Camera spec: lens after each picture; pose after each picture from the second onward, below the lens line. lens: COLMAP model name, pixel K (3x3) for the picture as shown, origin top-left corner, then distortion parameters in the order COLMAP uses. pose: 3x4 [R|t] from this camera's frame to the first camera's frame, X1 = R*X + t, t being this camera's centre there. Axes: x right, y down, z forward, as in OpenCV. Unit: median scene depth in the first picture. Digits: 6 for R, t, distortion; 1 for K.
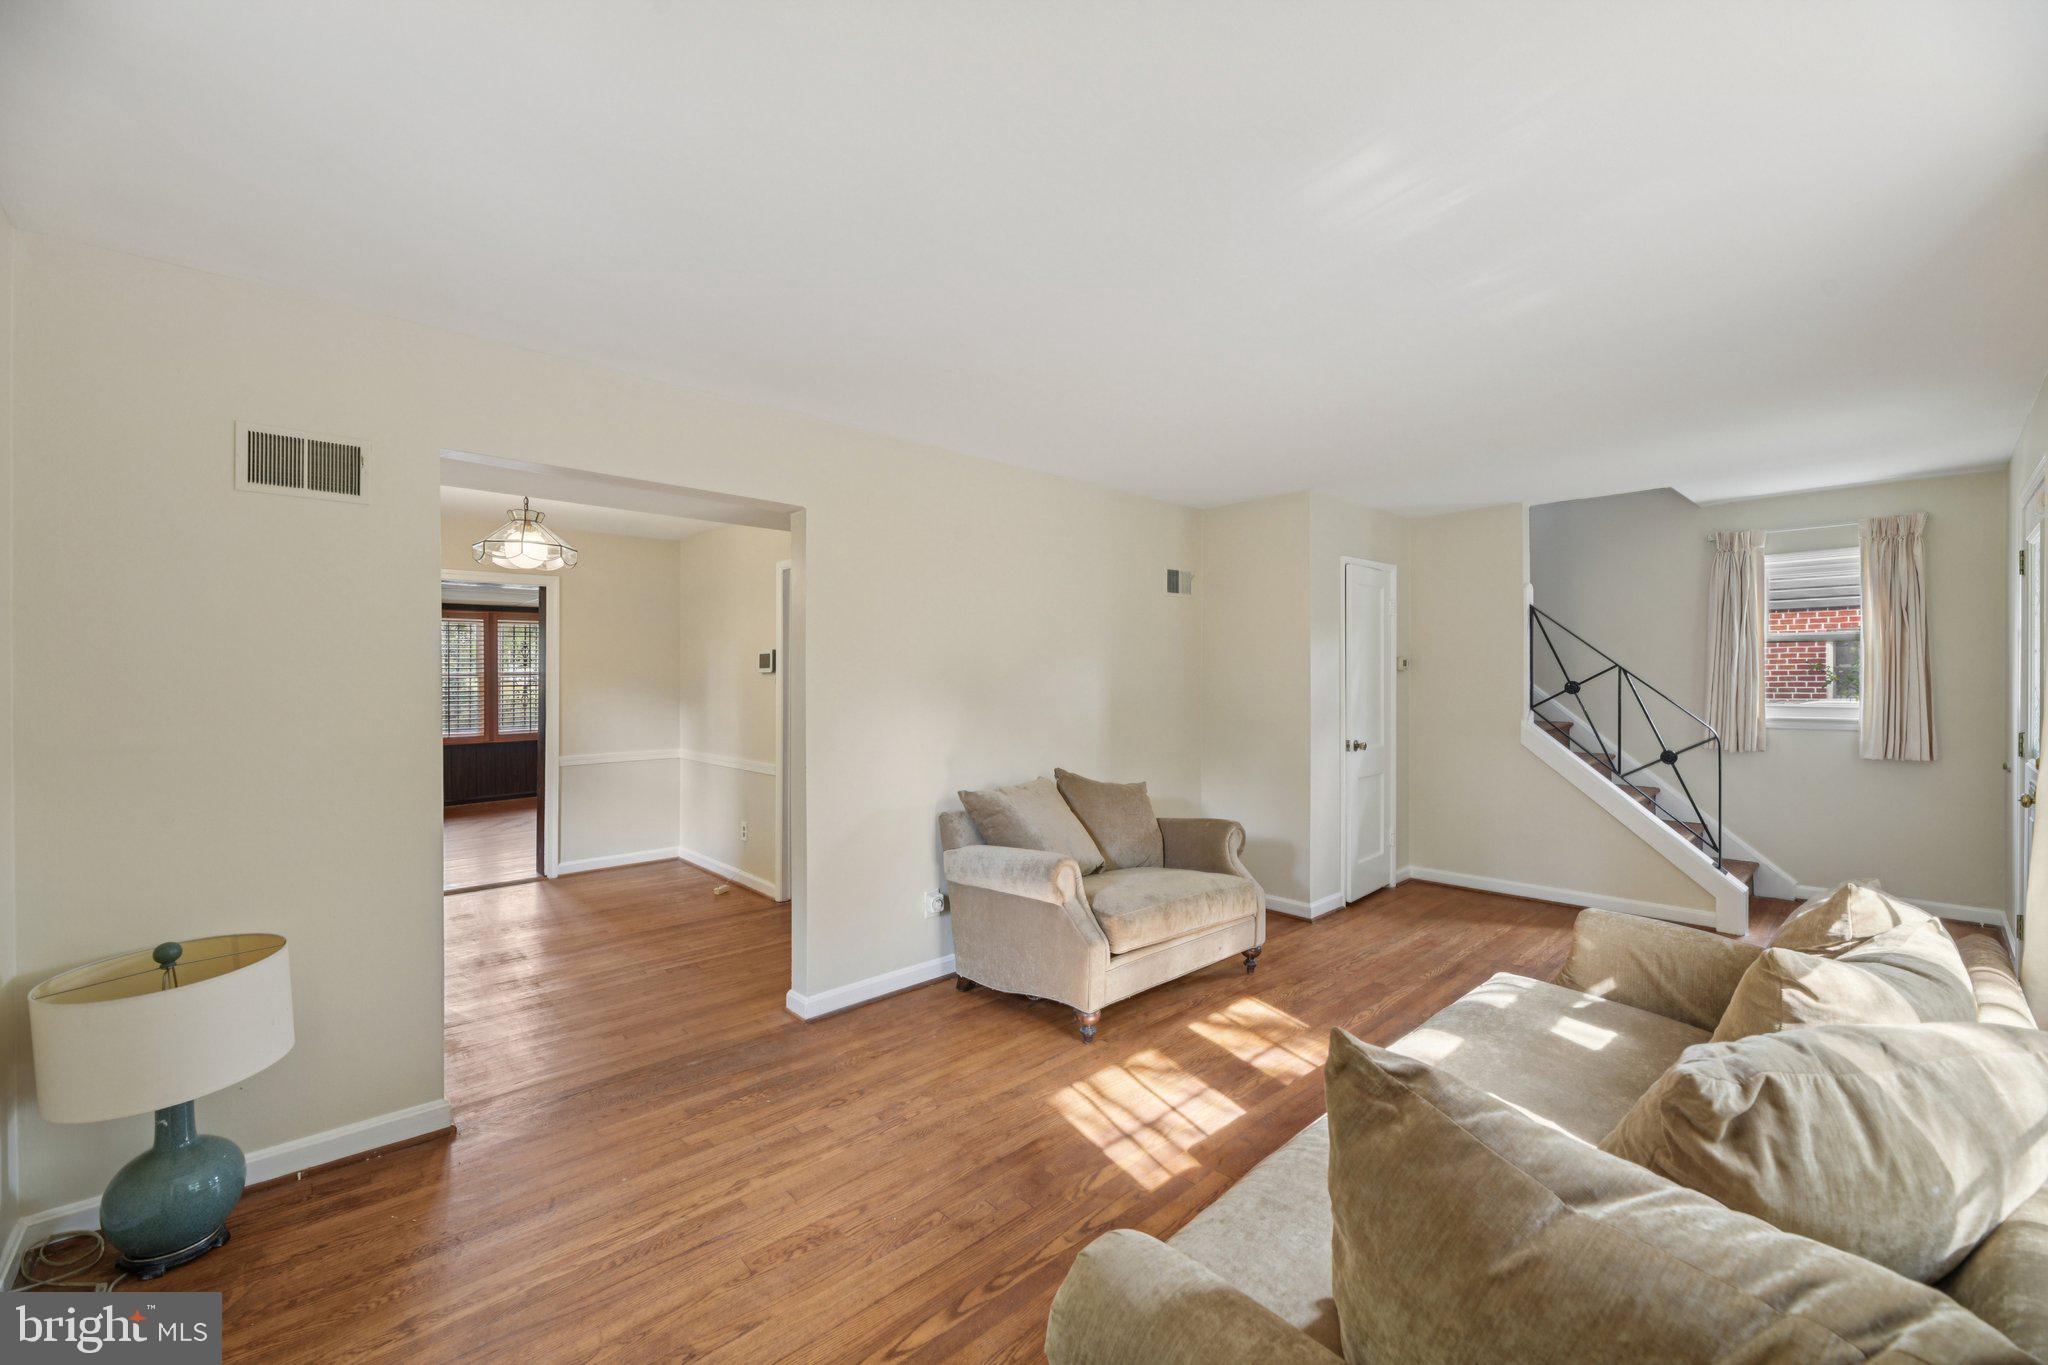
lens RADIAL K [[814.2, 0, 1032.8], [0, 814.2, 672.6], [0, 0, 1]] dist [0.001200, -0.003956]
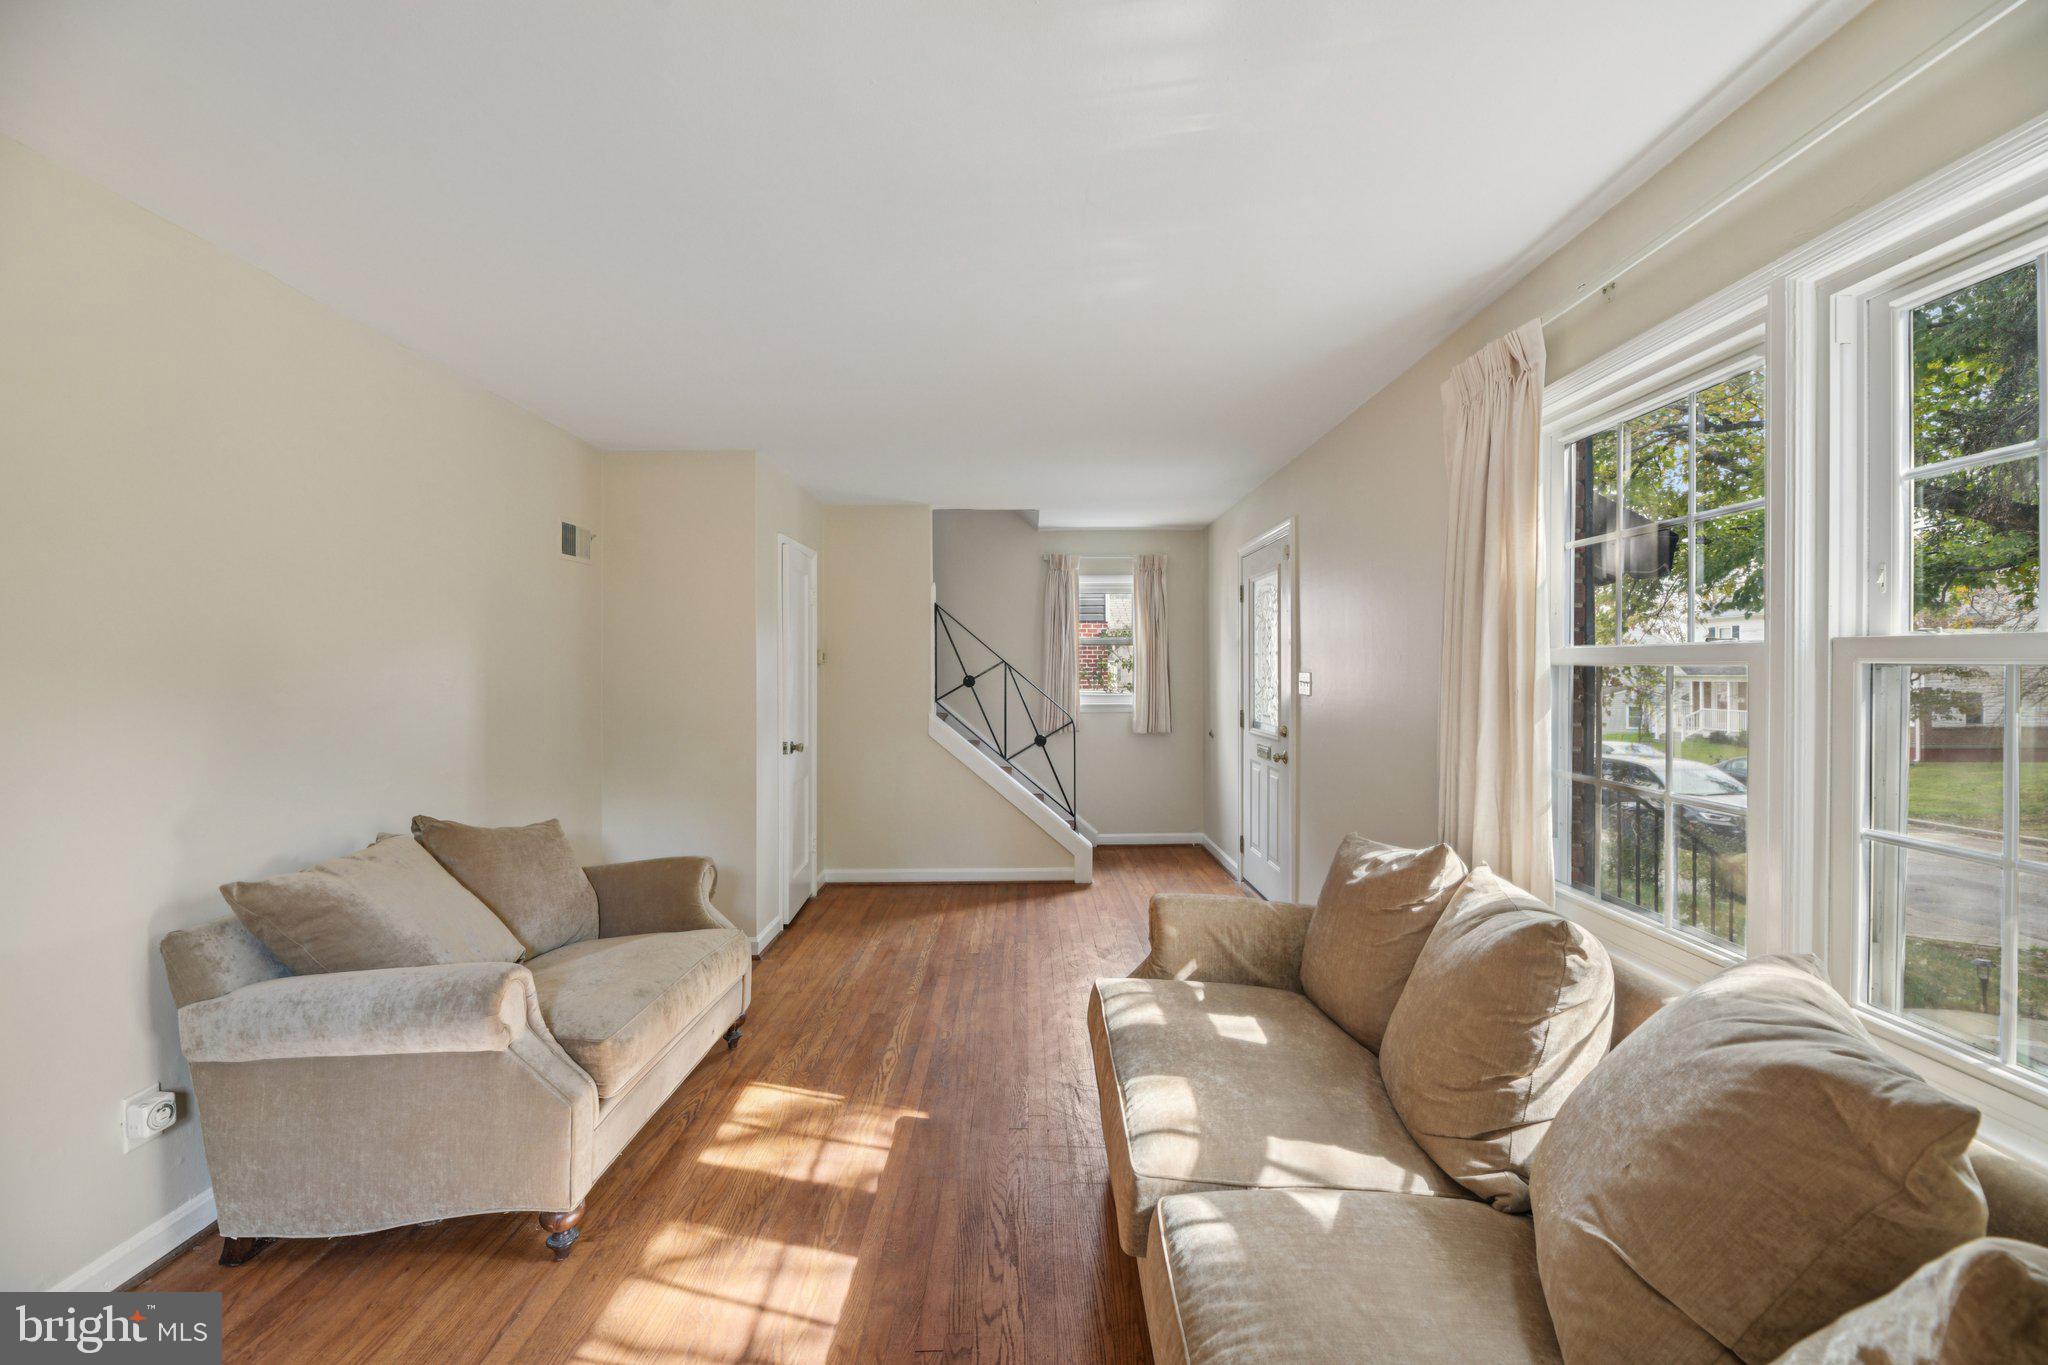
lens RADIAL K [[824.7, 0, 1023.1], [0, 824.7, 666.2], [0, 0, 1]] dist [0.002289, -0.004541]
pose [[0.680361, 0.008956, 0.732822, -0.136354], [-0.007631, 0.999958, -0.005136, 0.004462], [-0.732837, -0.002098, 0.680401, 0.279440]]
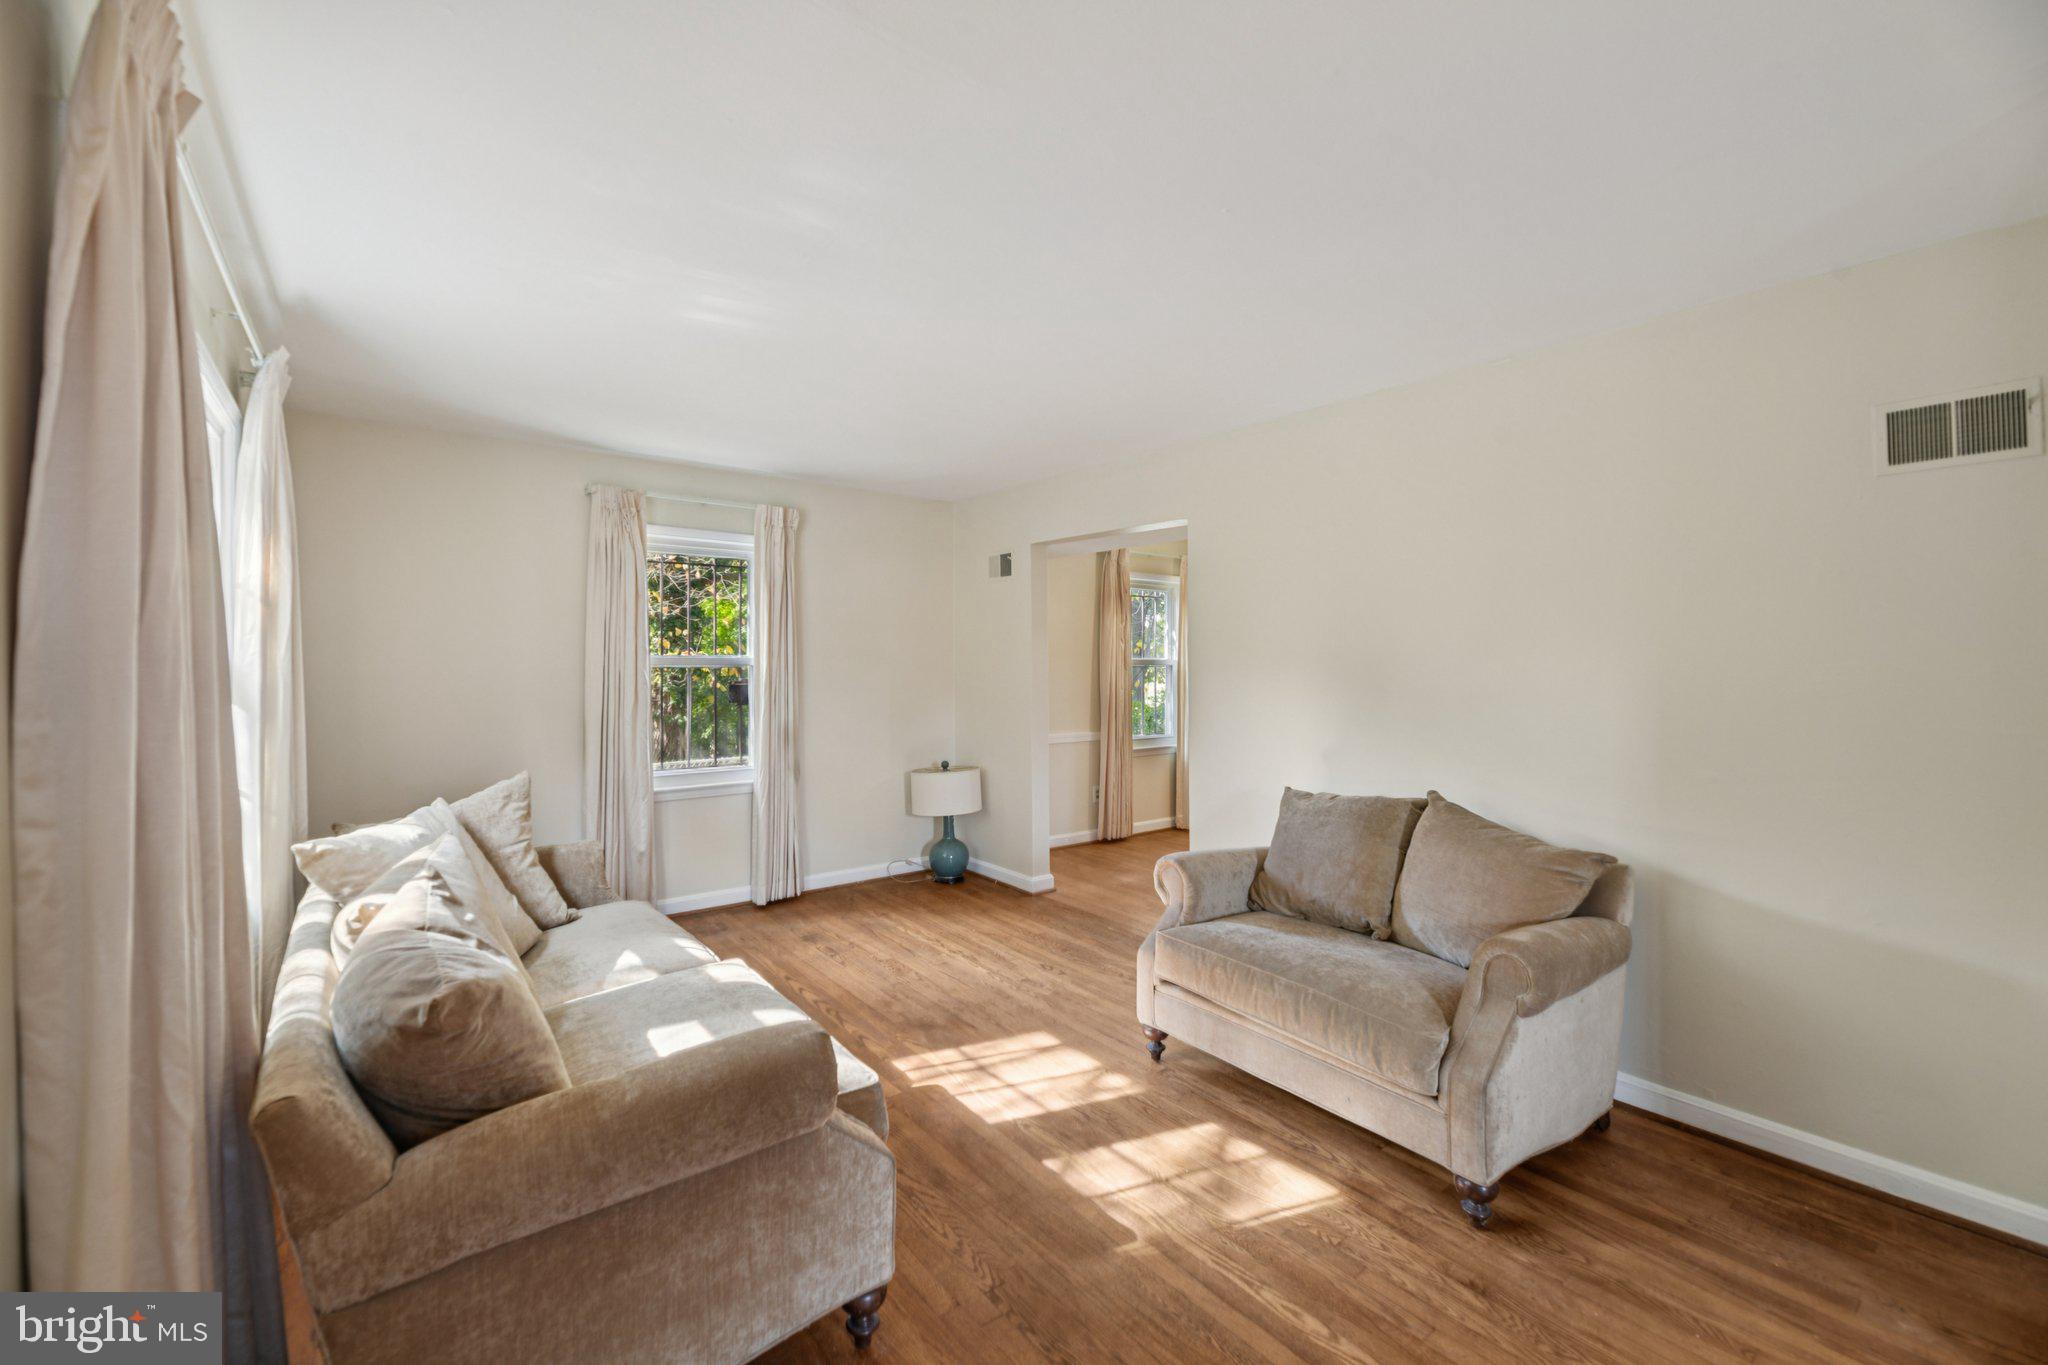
lens RADIAL K [[814.2, 0, 1032.8], [0, 814.2, 672.6], [0, 0, 1]] dist [0.001200, -0.003956]
pose [[-0.065692, 0.009783, -0.997792, 0.867833], [0.000798, 0.999952, 0.009751, 0.009149], [0.997840, -0.000156, -0.065697, 0.811826]]
